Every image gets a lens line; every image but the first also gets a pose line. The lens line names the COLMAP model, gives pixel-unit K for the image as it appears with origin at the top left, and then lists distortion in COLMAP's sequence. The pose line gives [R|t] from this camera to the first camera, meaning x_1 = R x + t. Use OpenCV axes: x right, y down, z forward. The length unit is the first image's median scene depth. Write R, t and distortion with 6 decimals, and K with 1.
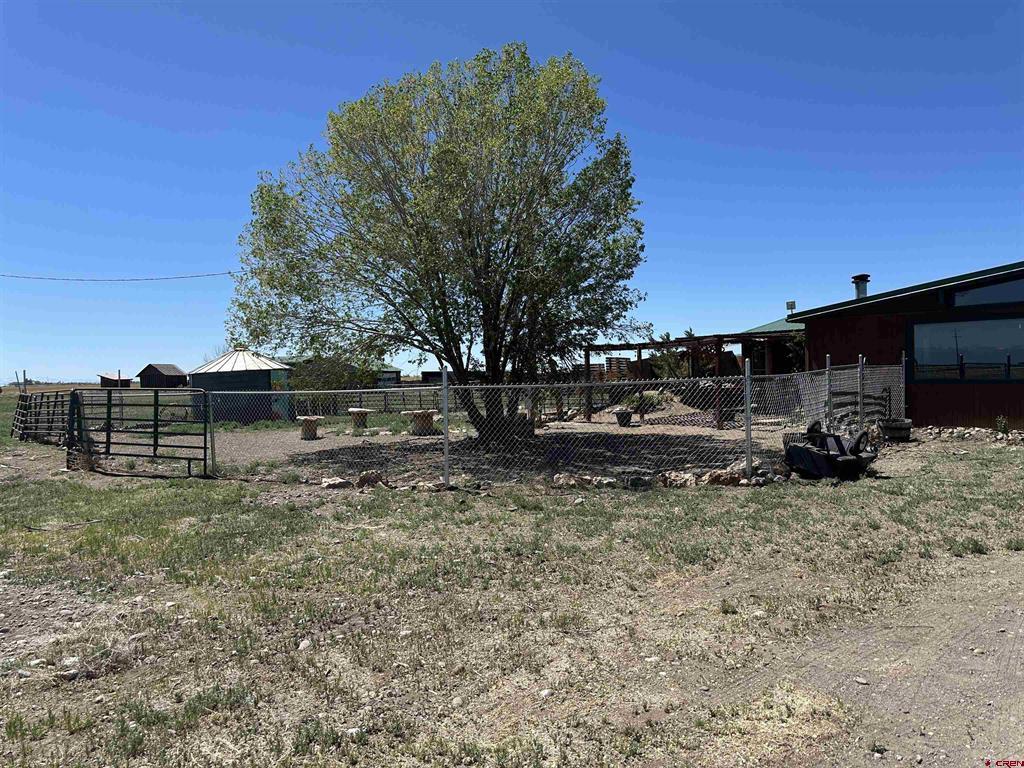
lens RADIAL K [[714.2, 0, 506.3], [0, 714.2, 383.7], [0, 0, 1]] dist [0.010985, -0.004939]
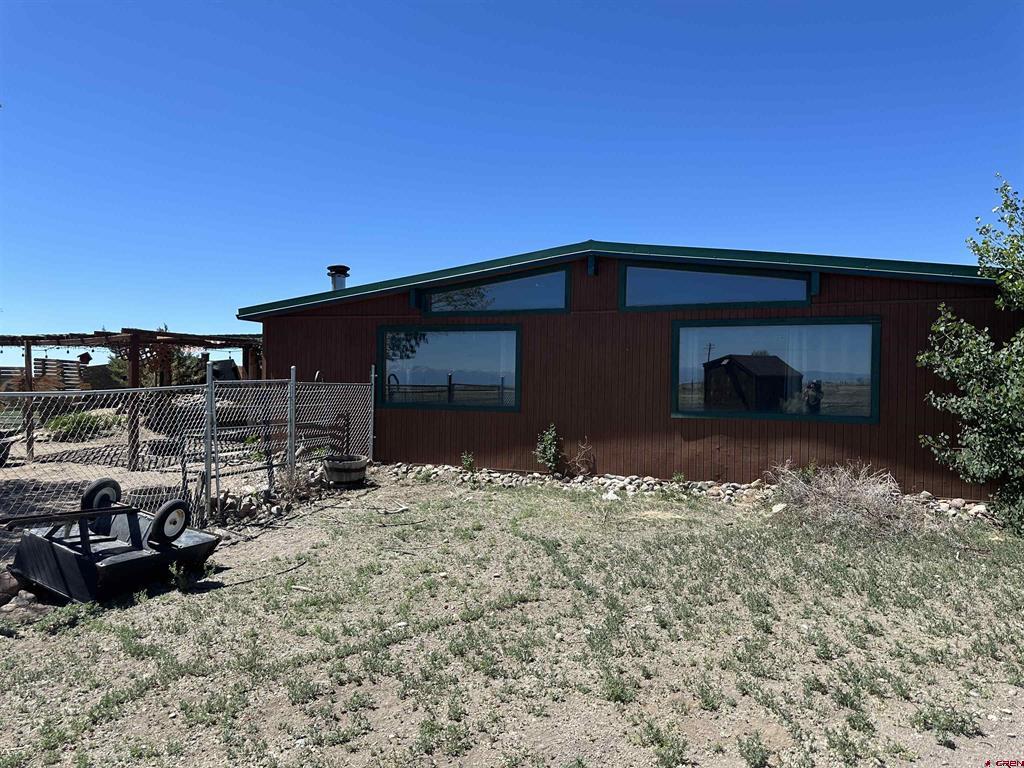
lens RADIAL K [[714.2, 0, 514.8], [0, 714.2, 385.2], [0, 0, 1]] dist [0.010985, -0.004939]
pose [[0.852758, 0.032737, 0.521279, 0.295784], [-0.023955, 0.999435, -0.023579, -0.010088], [-0.521756, 0.007620, 0.853061, 0.276318]]
